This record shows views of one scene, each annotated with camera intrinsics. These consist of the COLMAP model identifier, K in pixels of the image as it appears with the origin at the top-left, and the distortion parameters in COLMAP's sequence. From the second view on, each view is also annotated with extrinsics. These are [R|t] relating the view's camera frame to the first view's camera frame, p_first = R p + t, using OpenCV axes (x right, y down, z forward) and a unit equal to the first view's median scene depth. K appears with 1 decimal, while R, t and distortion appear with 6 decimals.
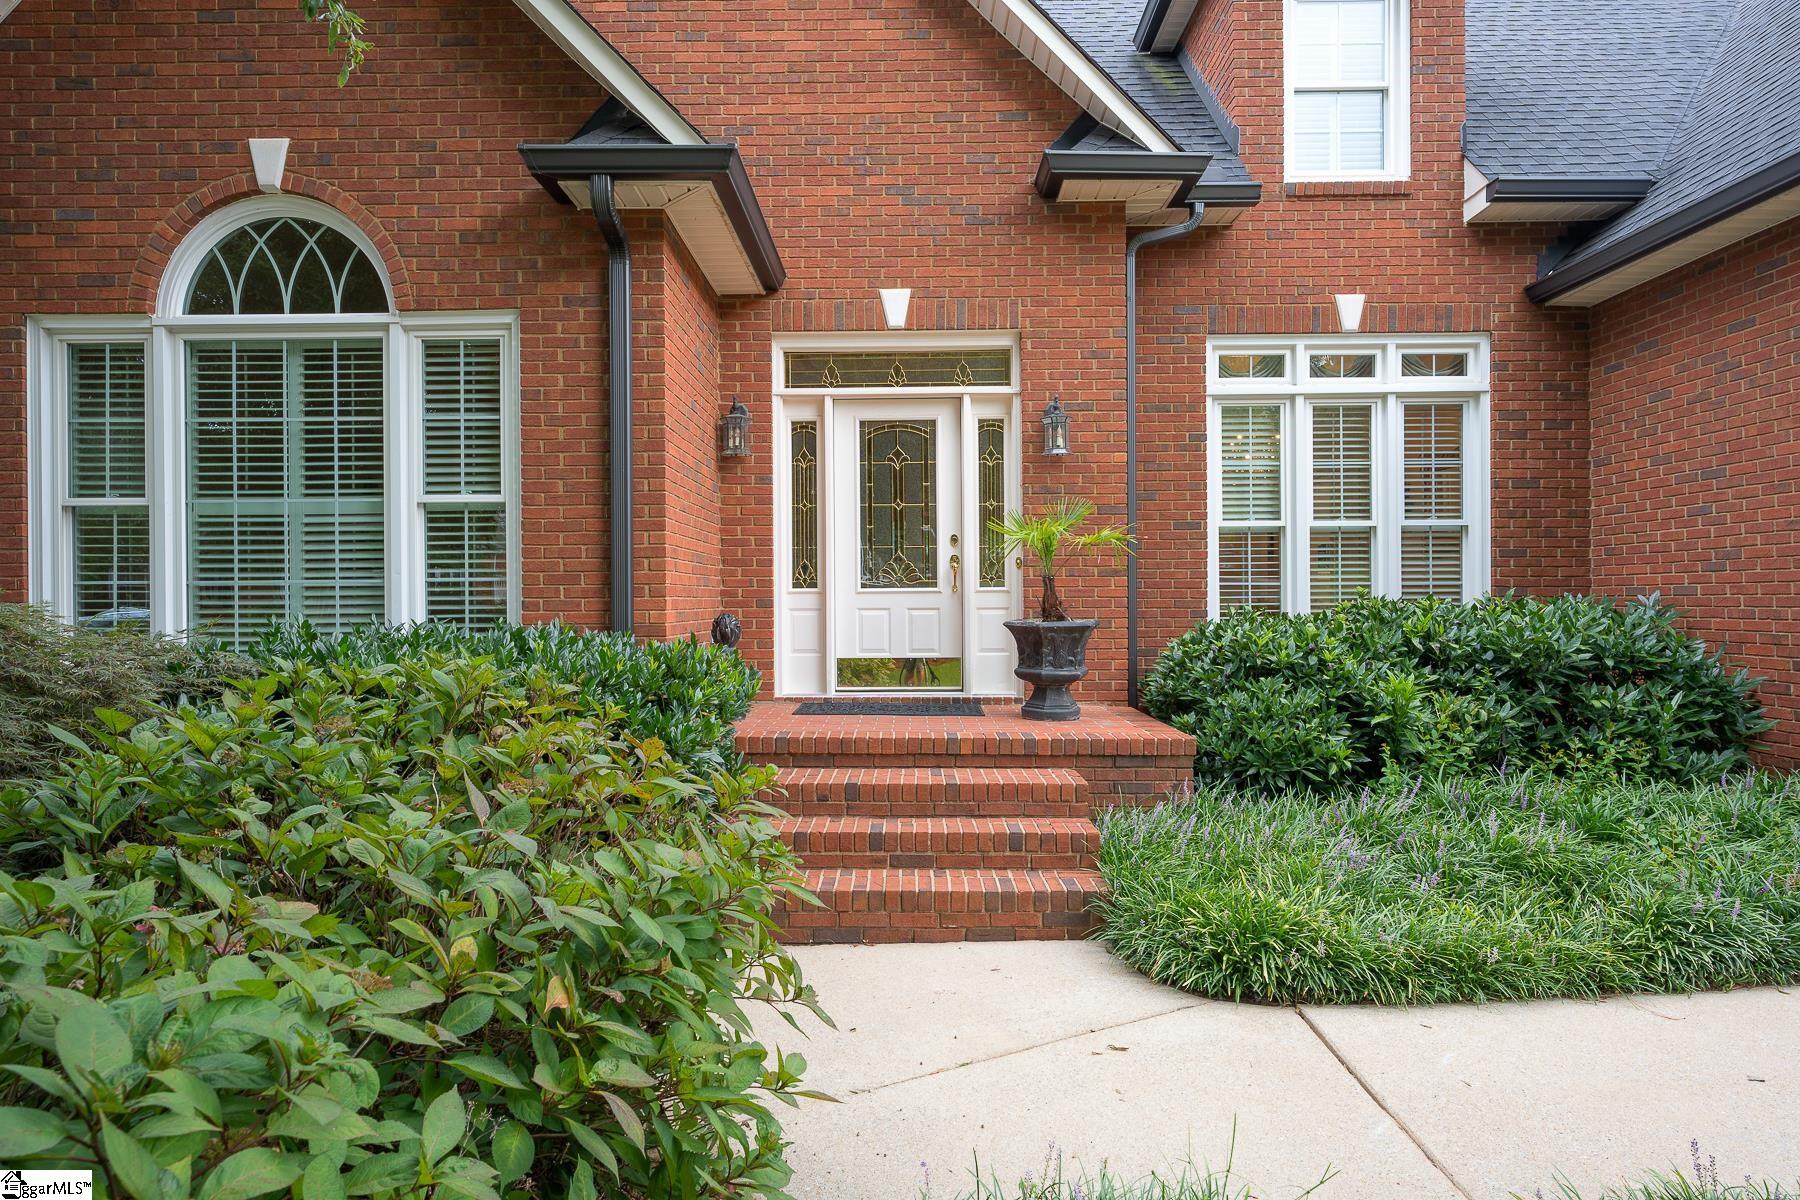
lens RADIAL K [[1030.3, 0, 896.6], [0, 1030.3, 603.5], [0, 0, 1]] dist [-0.000374, -0.000307]
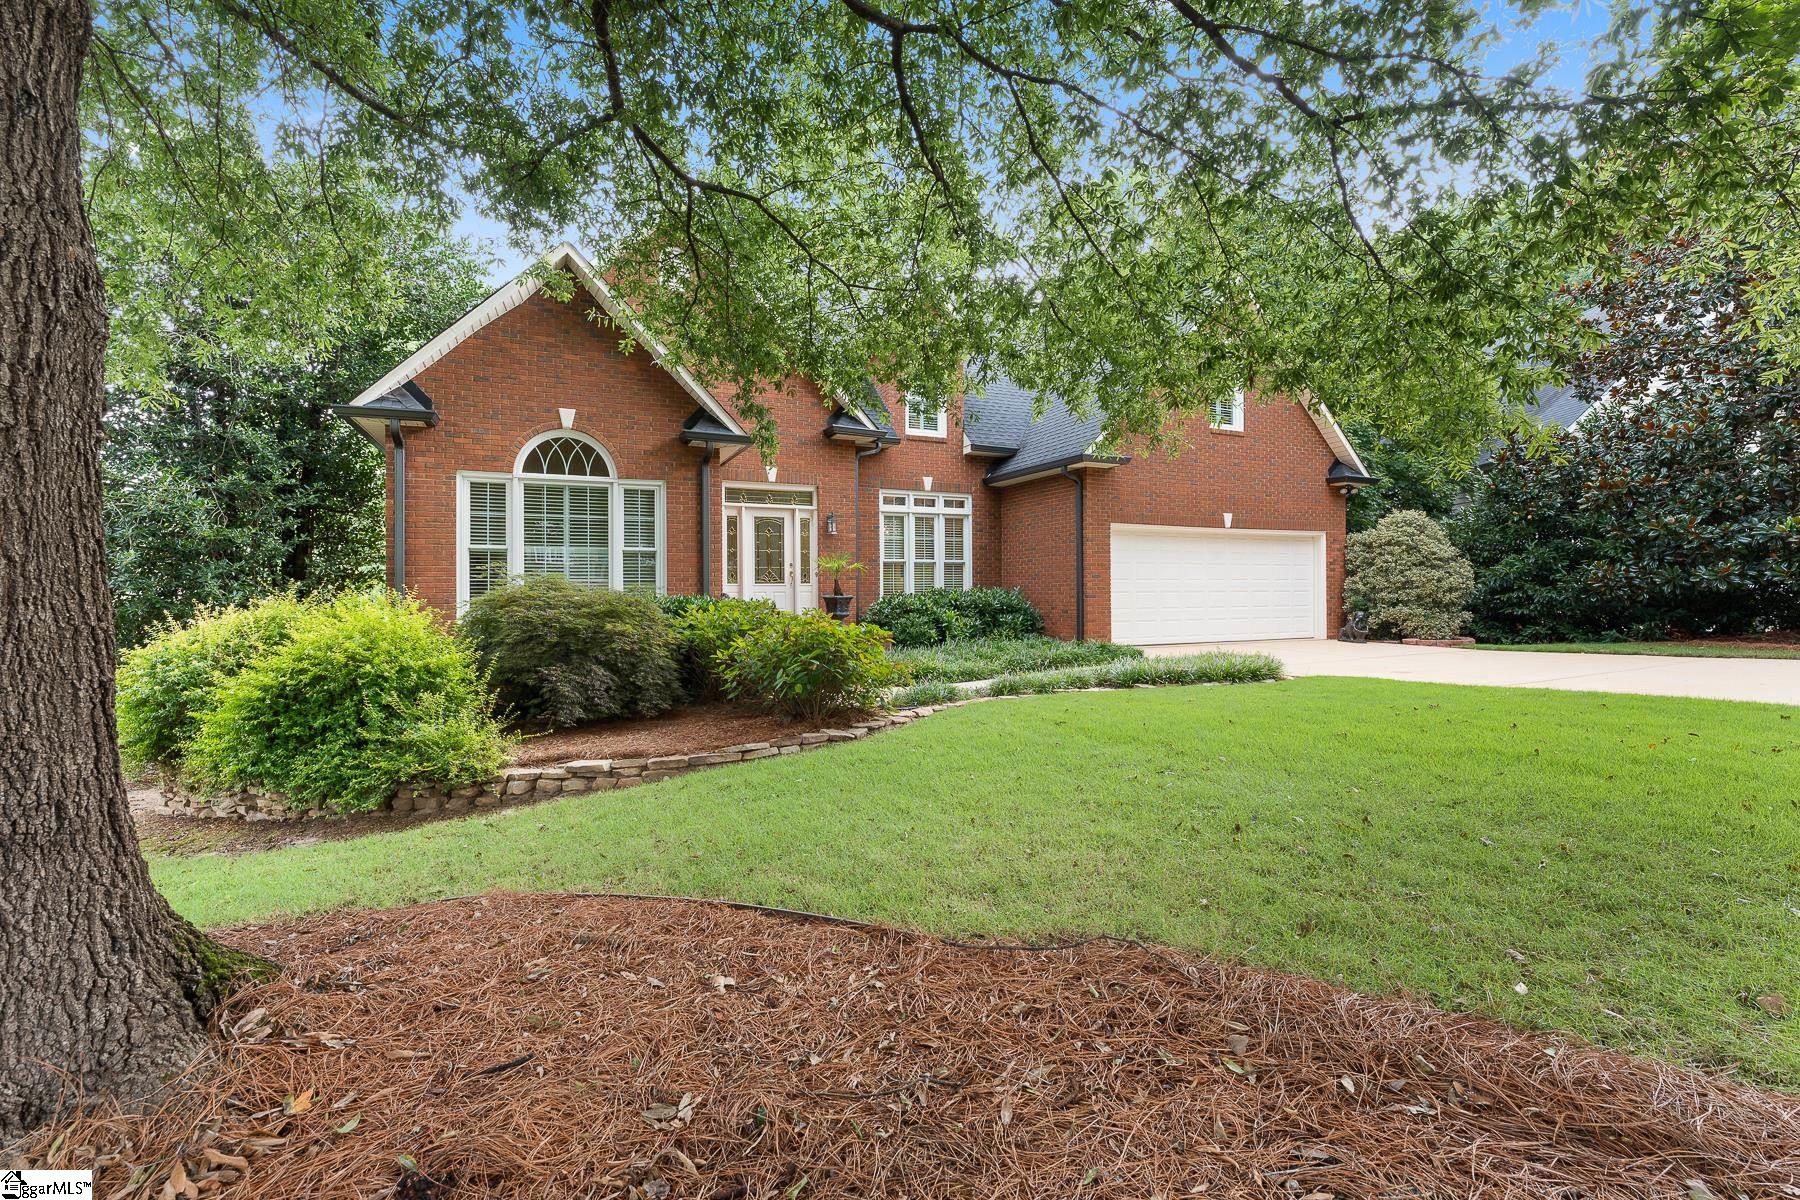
lens RADIAL K [[758.8, 0, 992.4], [0, 758.8, 599.9], [0, 0, 1]] dist [-0.006415, 0.001453]
pose [[0.848796, -0.007028, 0.528674, -0.555557], [0.006513, 0.999975, 0.002836, 0.024311], [-0.528681, 0.001035, 0.848820, -0.924877]]
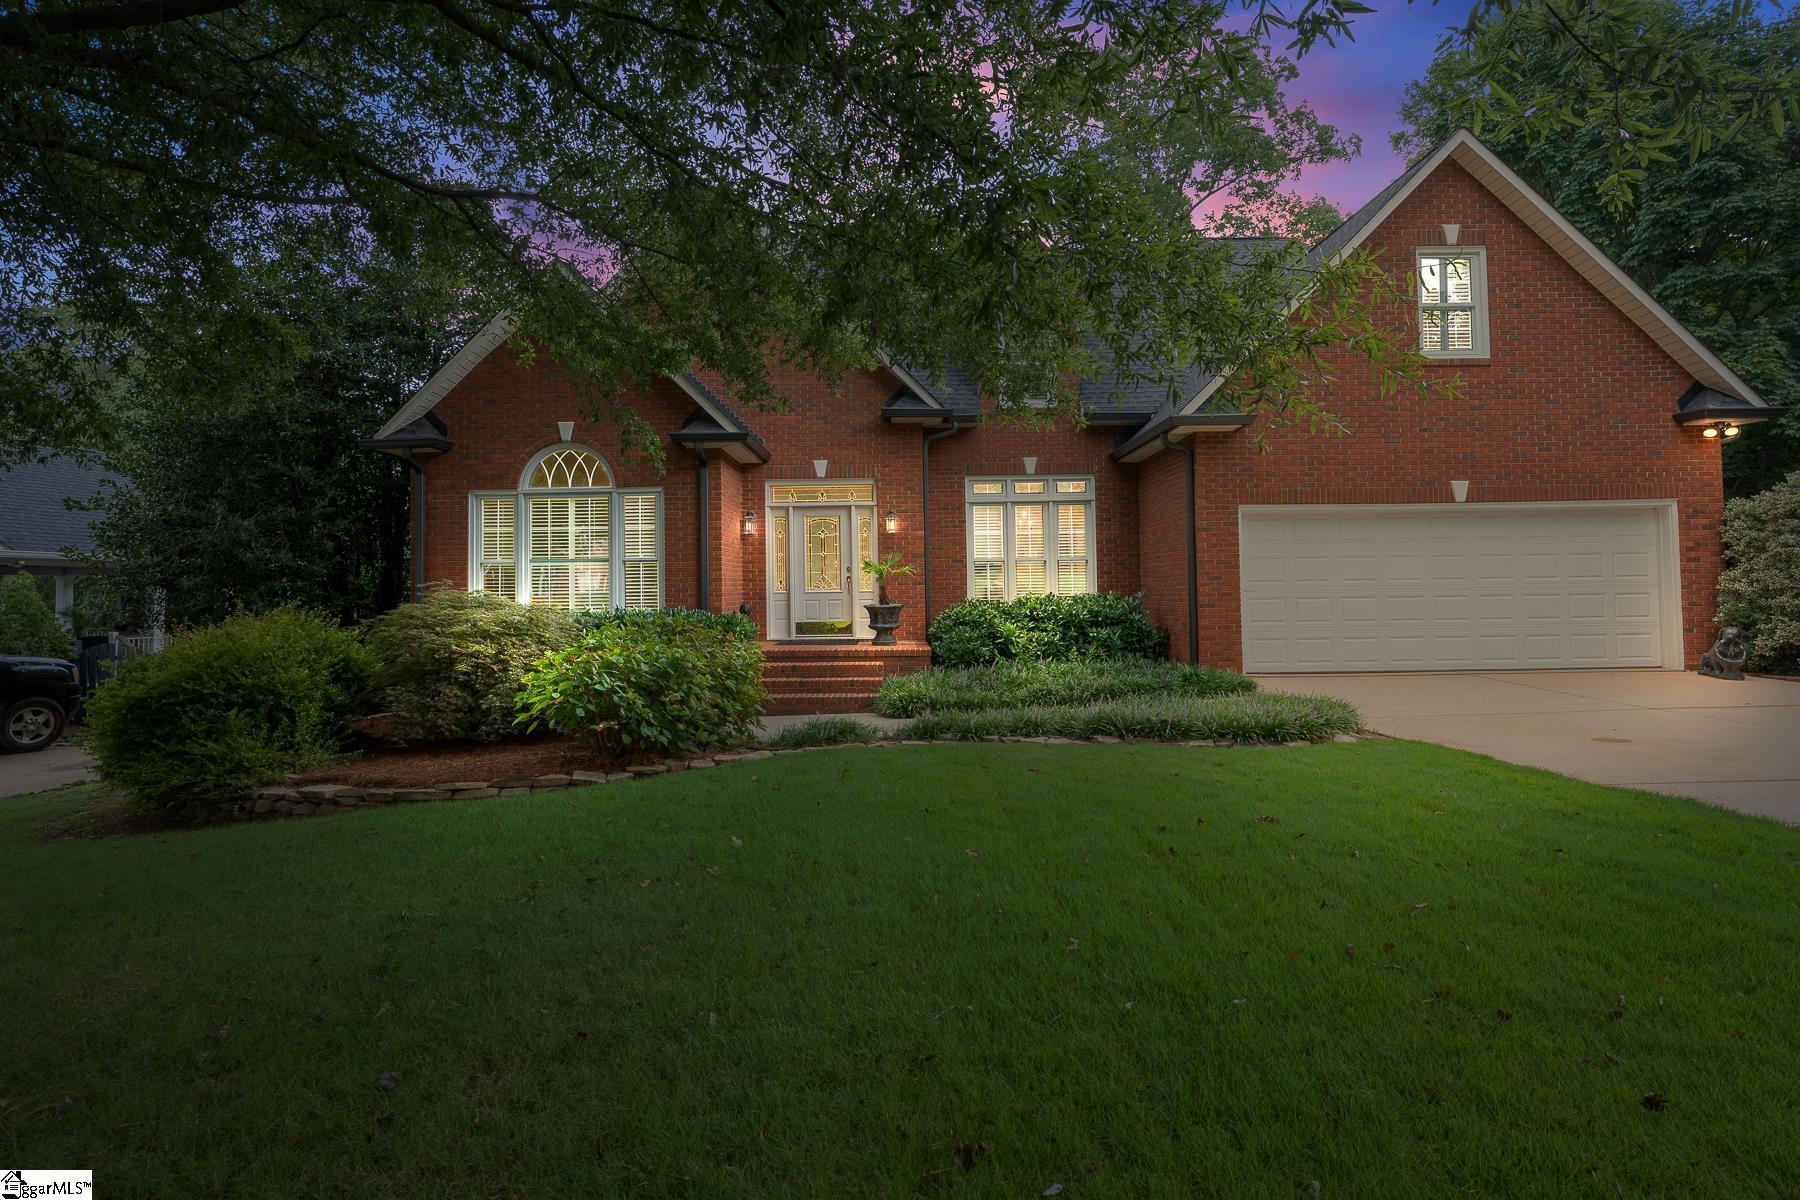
lens RADIAL K [[892.3, 0, 994.9], [0, 892.3, 573.5], [0, 0, 1]] dist [-0.013580, -0.000222]
pose [[0.992968, -0.006187, 0.118225, 0.155367], [0.008805, 0.999727, -0.021637, -0.008237], [-0.118059, 0.022526, 0.992751, -1.054647]]
